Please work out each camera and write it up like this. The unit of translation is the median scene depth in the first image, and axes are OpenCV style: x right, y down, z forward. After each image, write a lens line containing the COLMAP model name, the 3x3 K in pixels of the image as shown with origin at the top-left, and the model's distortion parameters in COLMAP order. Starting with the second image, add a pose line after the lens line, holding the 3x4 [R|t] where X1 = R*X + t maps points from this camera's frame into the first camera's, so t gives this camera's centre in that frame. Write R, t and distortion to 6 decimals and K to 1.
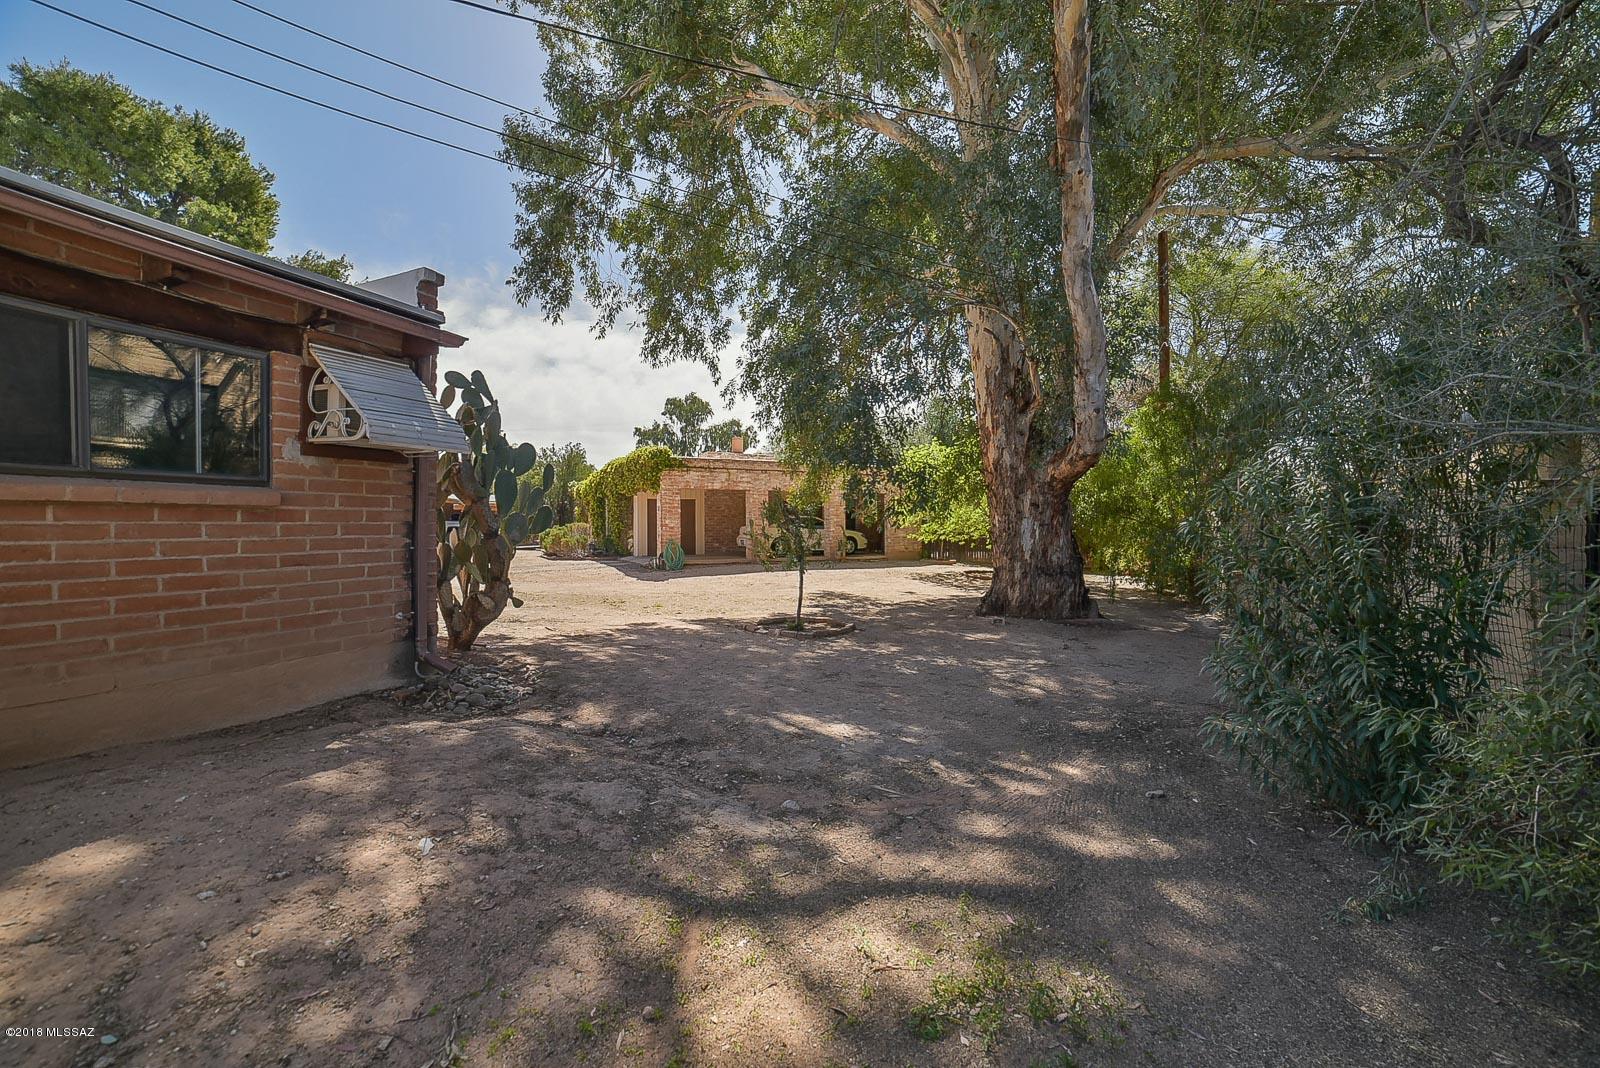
lens RADIAL K [[640.6, 0, 801.3], [0, 640.6, 539.7], [0, 0, 1]] dist [-0.090412, 0.038980]
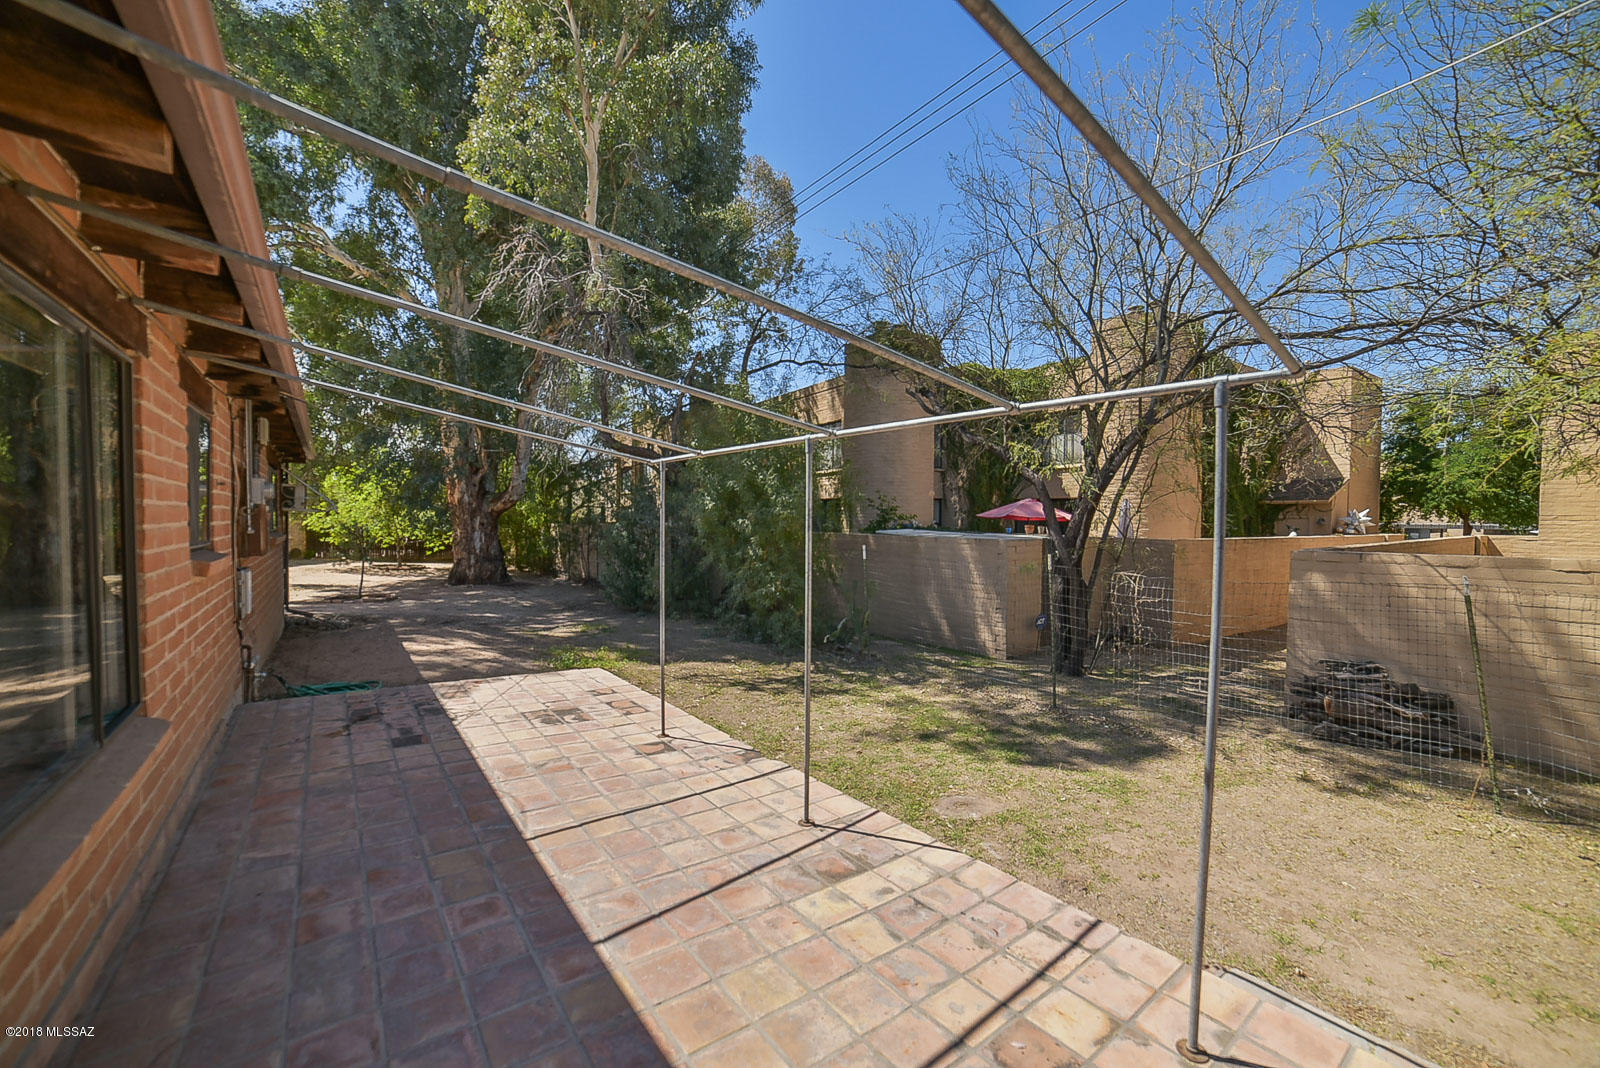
lens RADIAL K [[640.6, 0, 801.3], [0, 640.6, 539.7], [0, 0, 1]] dist [-0.090412, 0.038980]
pose [[0.500185, -0.015243, 0.865784, -0.893961], [0.004276, 0.999876, 0.015134, -0.037975], [-0.865908, -0.003868, 0.500188, -0.878438]]
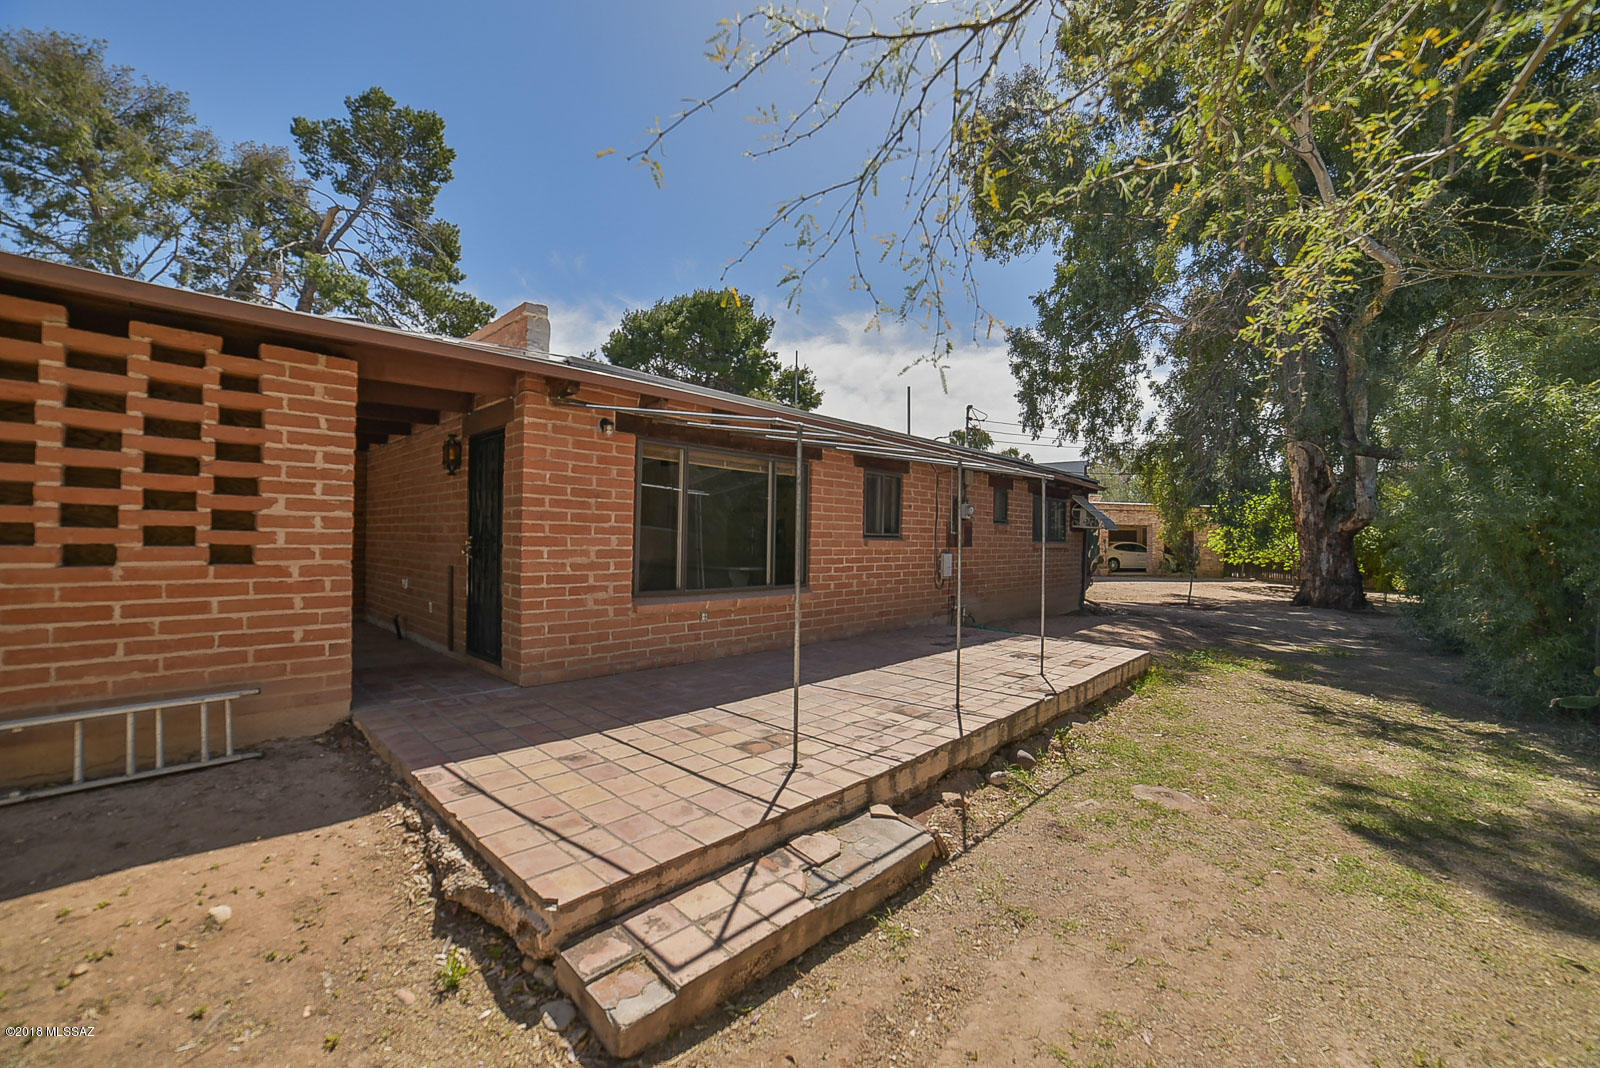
lens RADIAL K [[640.6, 0, 801.3], [0, 640.6, 539.7], [0, 0, 1]] dist [-0.090412, 0.038980]
pose [[0.935683, 0.020398, -0.352253, -0.480312], [-0.028418, 0.999441, -0.017611, 0.003418], [0.351697, 0.026488, 0.935739, -1.304385]]
